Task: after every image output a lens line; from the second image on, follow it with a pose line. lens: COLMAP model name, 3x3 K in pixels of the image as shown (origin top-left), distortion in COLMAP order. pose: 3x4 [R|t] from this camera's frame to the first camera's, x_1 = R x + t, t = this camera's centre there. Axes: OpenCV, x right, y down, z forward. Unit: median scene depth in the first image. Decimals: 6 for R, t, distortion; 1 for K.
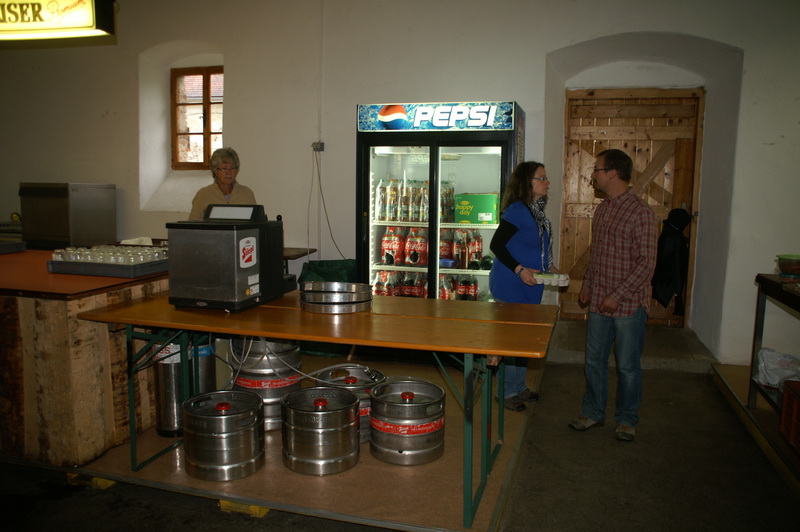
lens RADIAL K [[655.0, 0, 400.0], [0, 655.0, 266.0], [0, 0, 1]] dist [-0.140851, 0.184302]
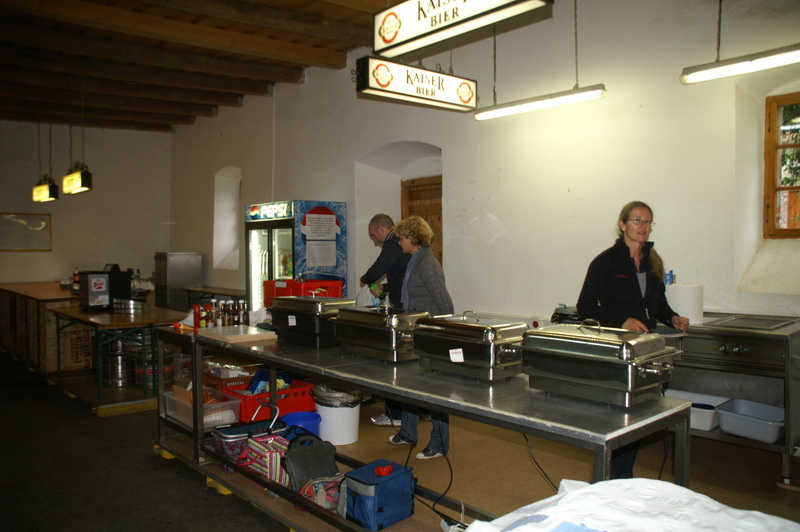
lens RADIAL K [[655.0, 0, 400.0], [0, 655.0, 266.0], [0, 0, 1]] dist [-0.140851, 0.184302]
pose [[0.843603, -0.008217, -0.536904, 1.264964], [-0.039932, 0.996154, -0.077988, 0.031901], [0.535480, 0.087231, 0.840031, -0.240278]]
